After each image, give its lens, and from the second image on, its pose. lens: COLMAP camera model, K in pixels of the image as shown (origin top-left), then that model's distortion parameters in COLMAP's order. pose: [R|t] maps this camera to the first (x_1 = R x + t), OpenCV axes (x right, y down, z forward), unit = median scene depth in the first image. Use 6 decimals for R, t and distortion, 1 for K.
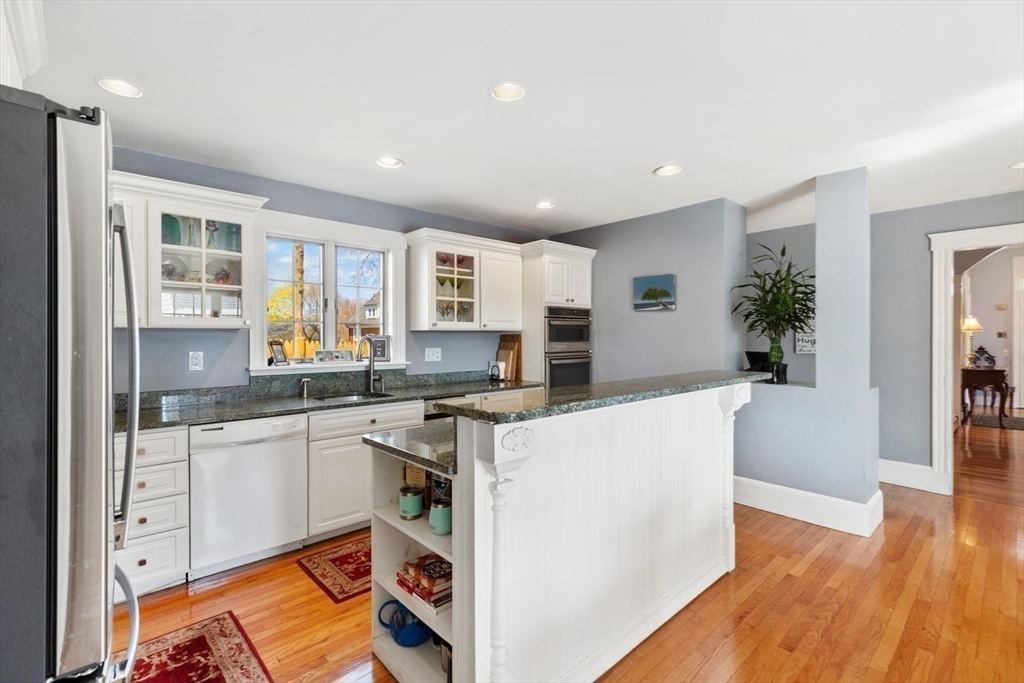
lens RADIAL K [[462.6, 0, 505.4], [0, 462.6, 337.4], [0, 0, 1]] dist [0.010676, -0.001927]
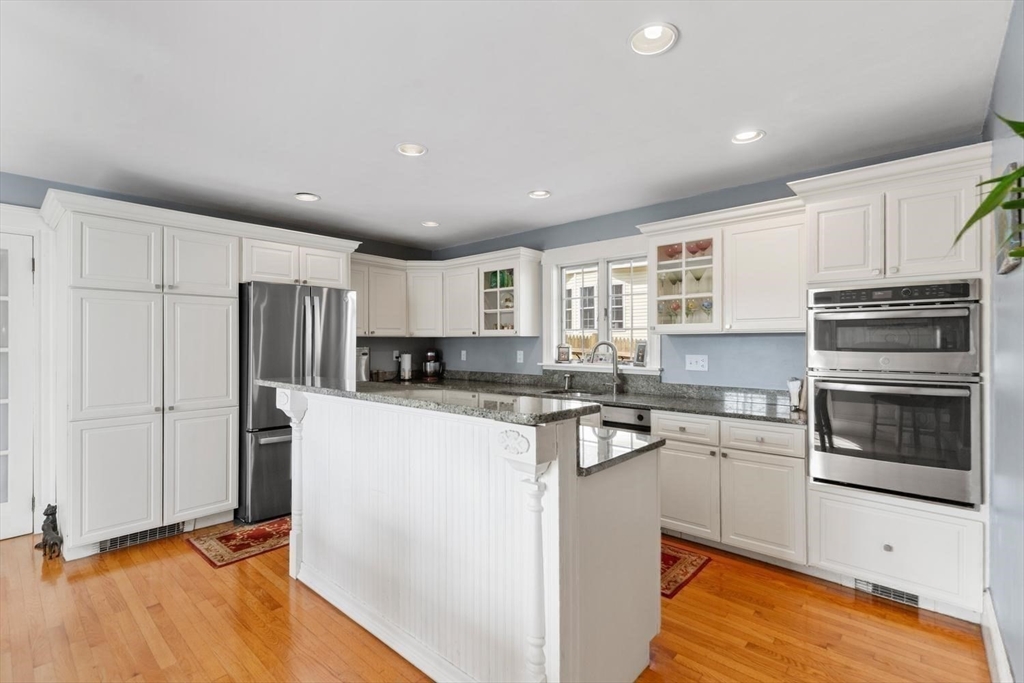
lens RADIAL K [[462.6, 0, 511.5], [0, 462.6, 341.2], [0, 0, 1]] dist [0.010676, -0.001927]
pose [[0.108111, -0.000015, -0.994139, 0.686548], [-0.002200, 0.999998, -0.000255, -0.001123], [0.994136, 0.002215, 0.108111, 0.605285]]
